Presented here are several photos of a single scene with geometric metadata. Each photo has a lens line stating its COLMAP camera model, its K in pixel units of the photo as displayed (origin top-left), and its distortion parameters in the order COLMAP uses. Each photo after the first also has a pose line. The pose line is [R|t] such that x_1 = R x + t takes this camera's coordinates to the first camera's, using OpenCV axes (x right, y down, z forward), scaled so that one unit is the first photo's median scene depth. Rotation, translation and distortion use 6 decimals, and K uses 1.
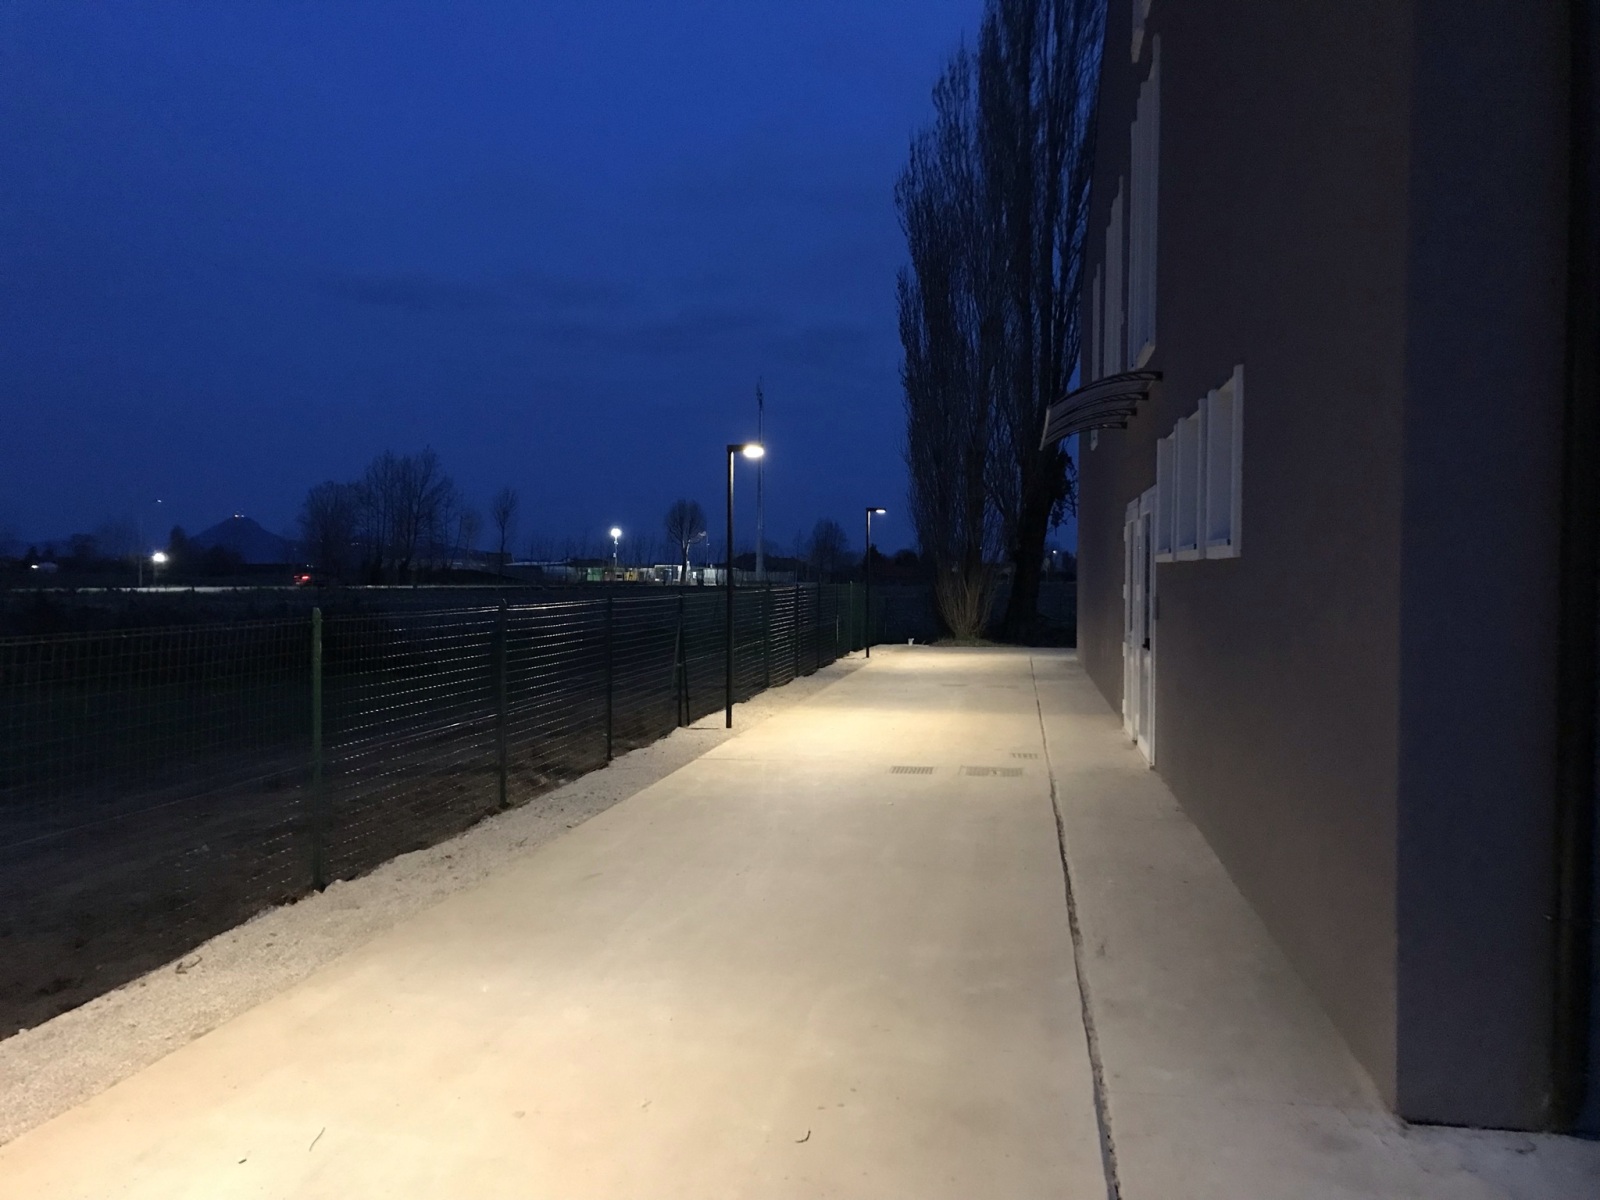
lens RADIAL K [[1313.7, 0, 775.5], [0, 1313.7, 599.5], [0, 0, 1]] dist [0.013707, 0.018980]
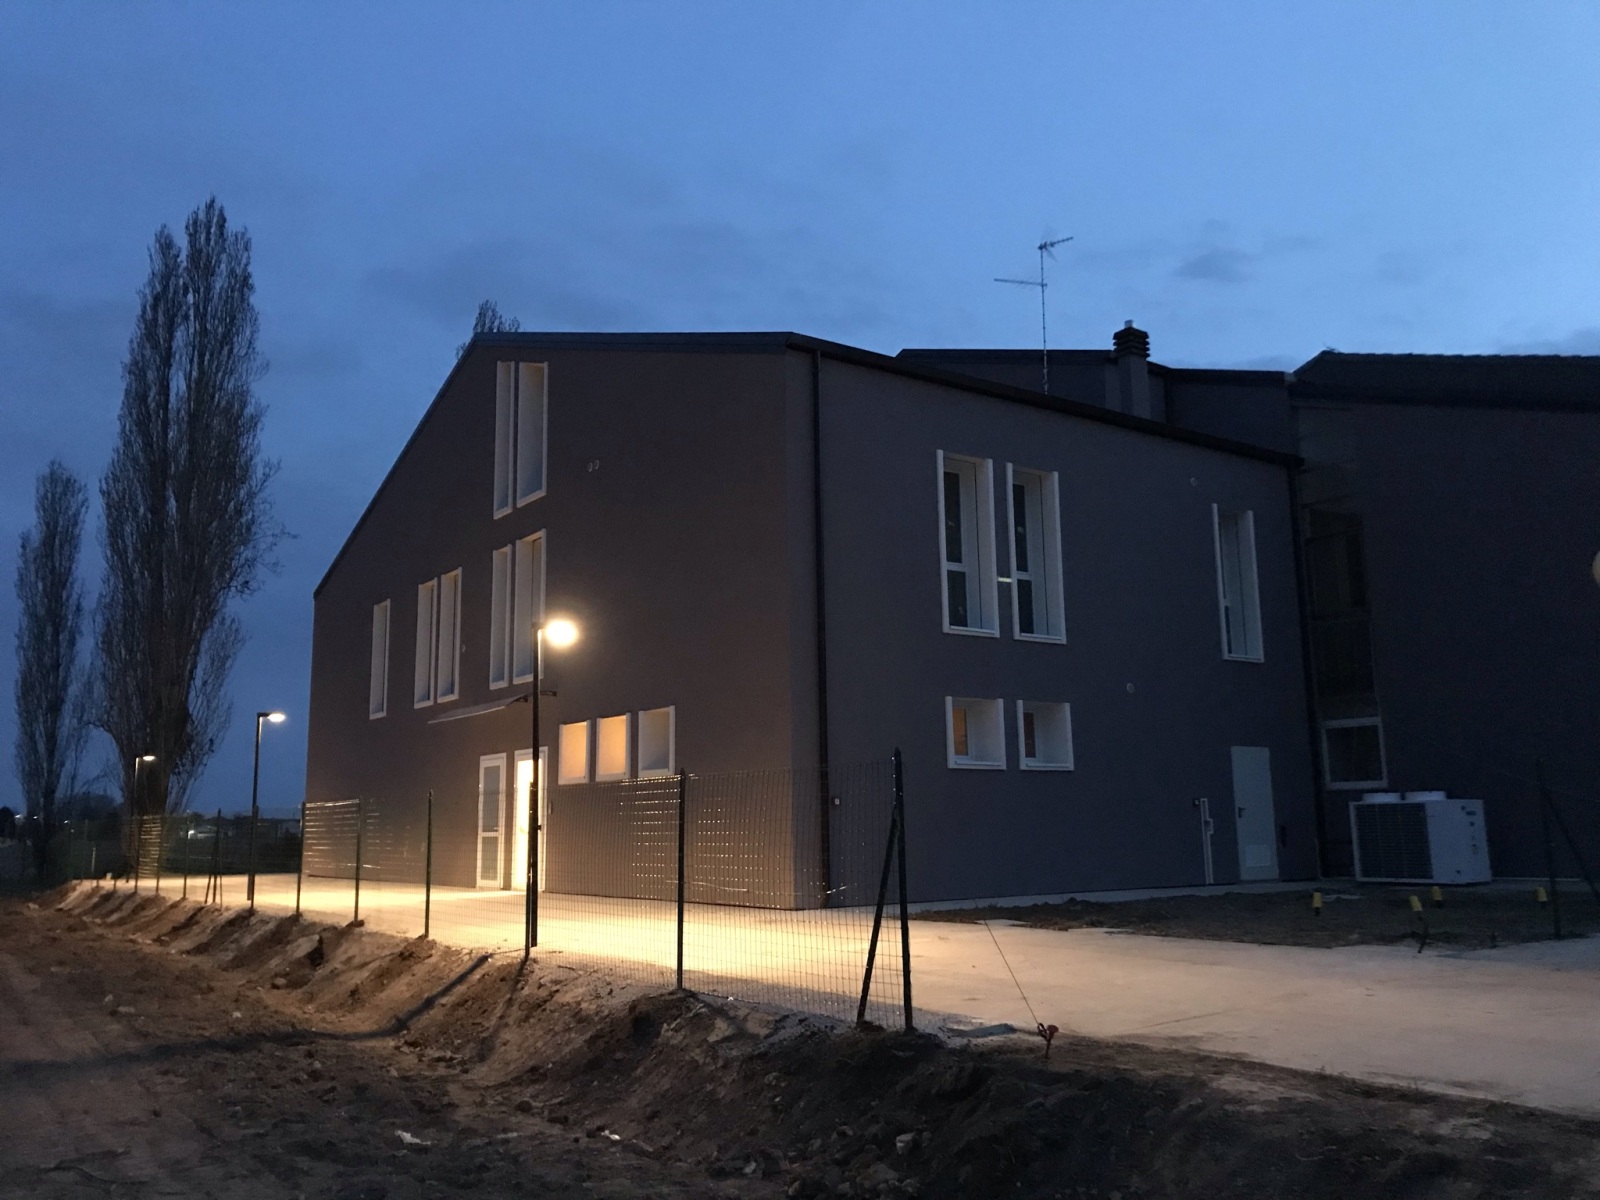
lens RADIAL K [[1315.5, 0, 781.9], [0, 1315.5, 597.5], [0, 0, 1]] dist [0.034345, -0.004412]
pose [[0.707059, 0.107803, 0.698889, -0.238435], [0.030003, 0.982849, -0.181957, 0.017667], [-0.706518, 0.149623, 0.691698, -0.182790]]
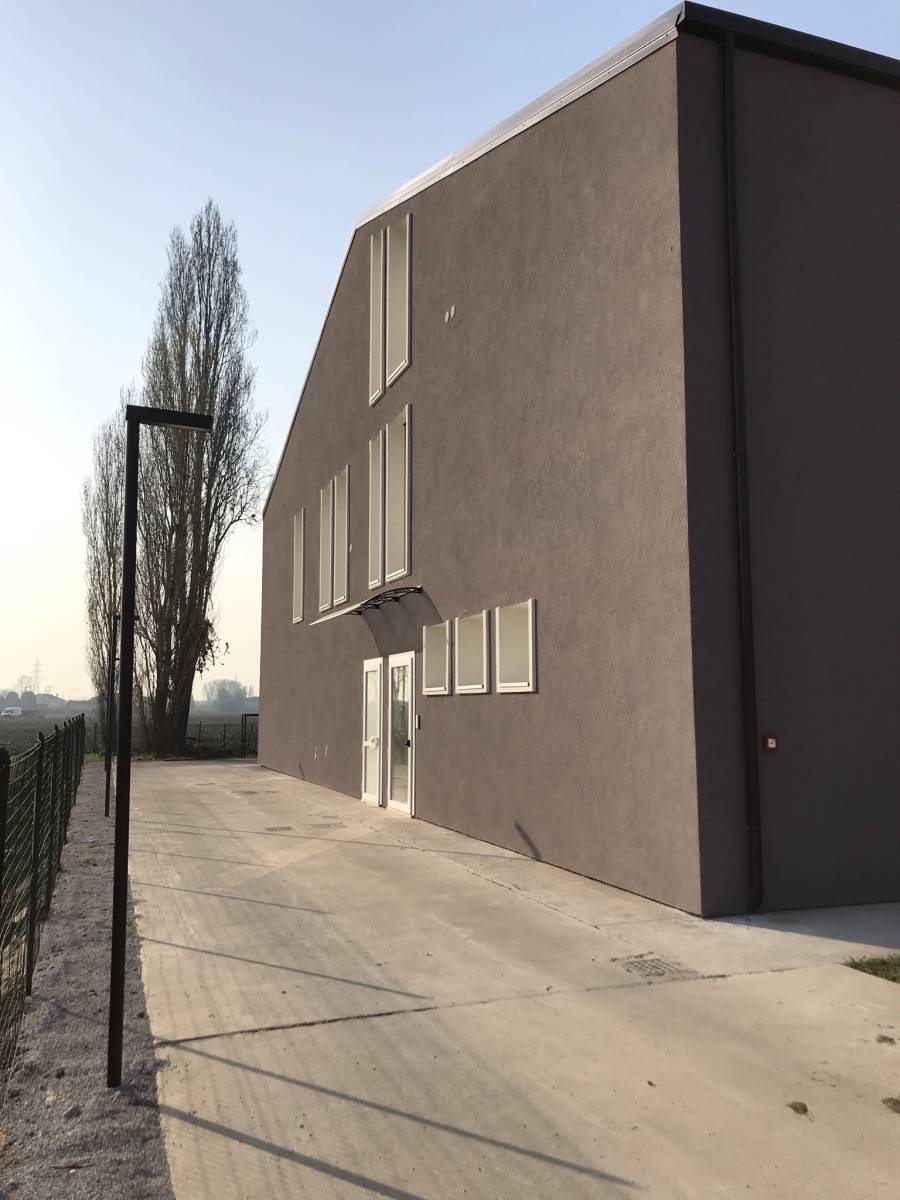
lens RADIAL K [[992.7, 0, 417.4], [0, 992.7, 600.0], [0, 0, 1]] dist [-0.015874, -0.005495]
pose [[0.879928, 0.050189, 0.472450, -0.088061], [0.010311, 0.992153, -0.124602, 0.002332], [-0.474996, 0.114512, 0.872505, -0.042230]]
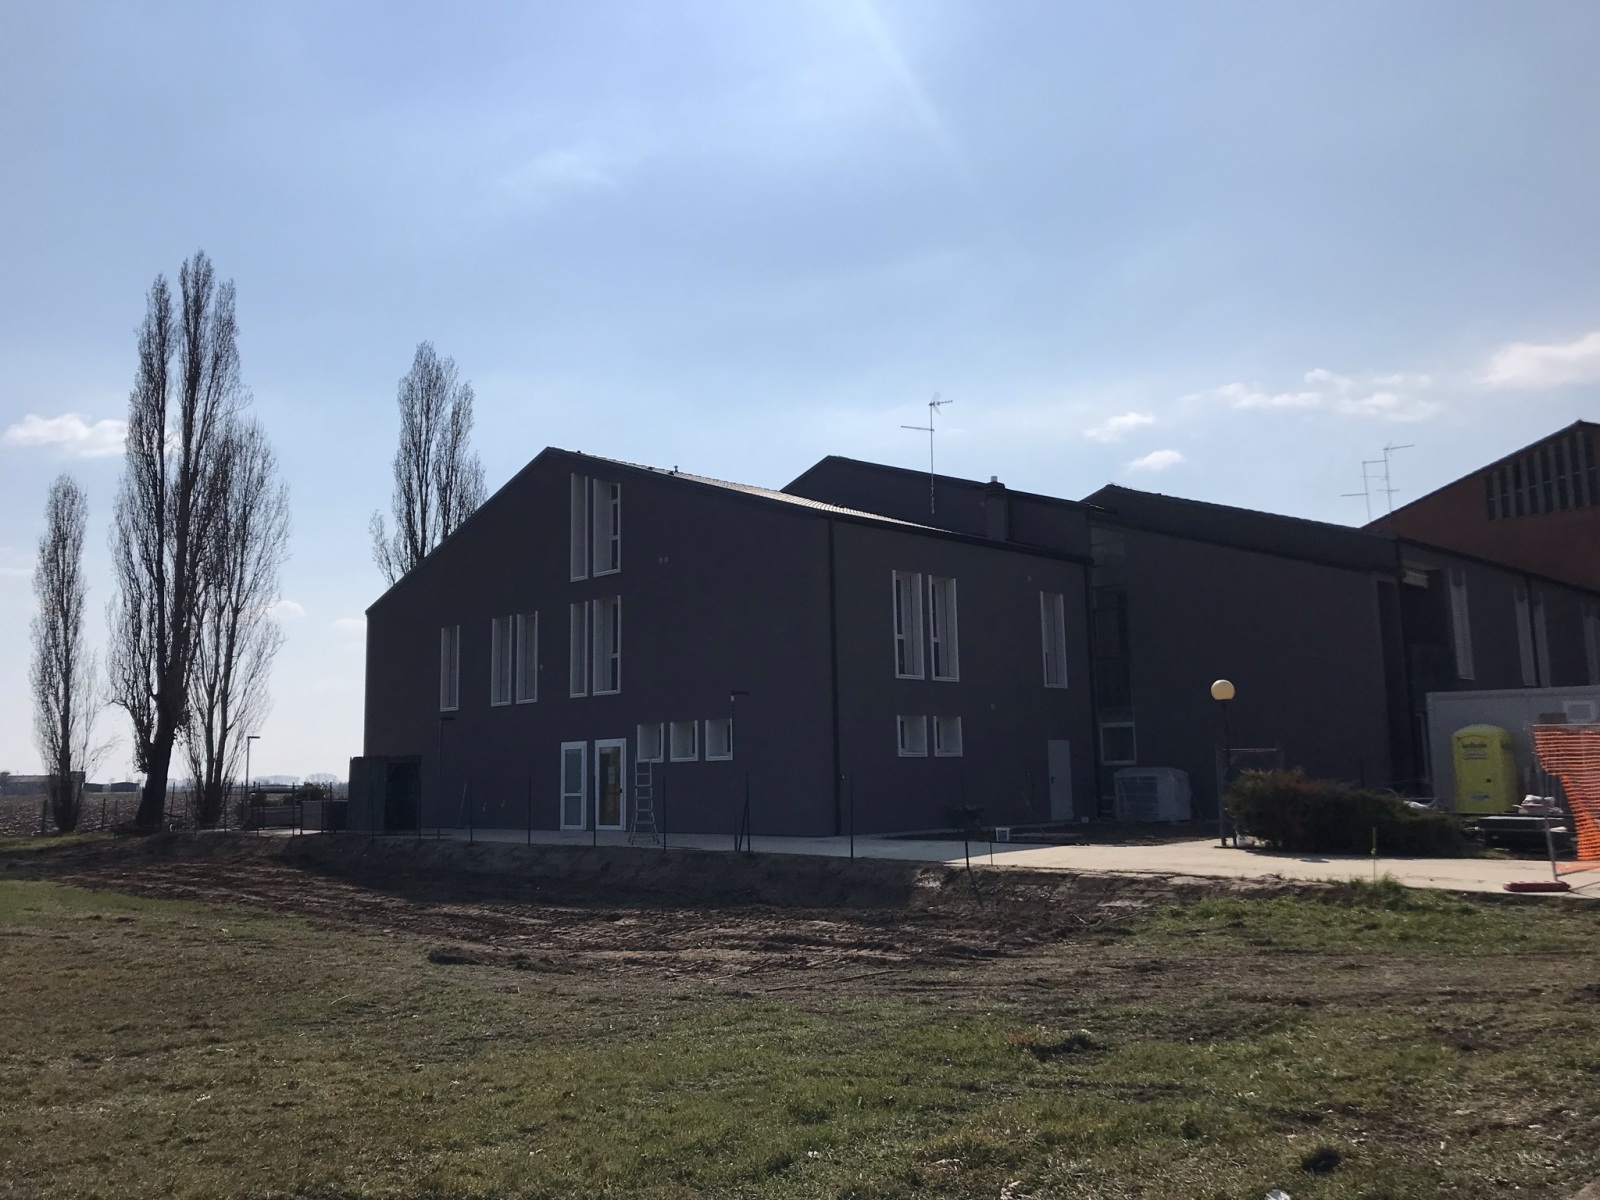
lens RADIAL K [[1308.3, 0, 770.0], [0, 1308.3, 602.9], [0, 0, 1]] dist [0.034962, -0.006646]
pose [[0.591822, 0.093783, 0.800594, -0.540794], [0.034017, 0.989418, -0.141048, 0.011678], [-0.805350, 0.110709, 0.582370, -0.299815]]
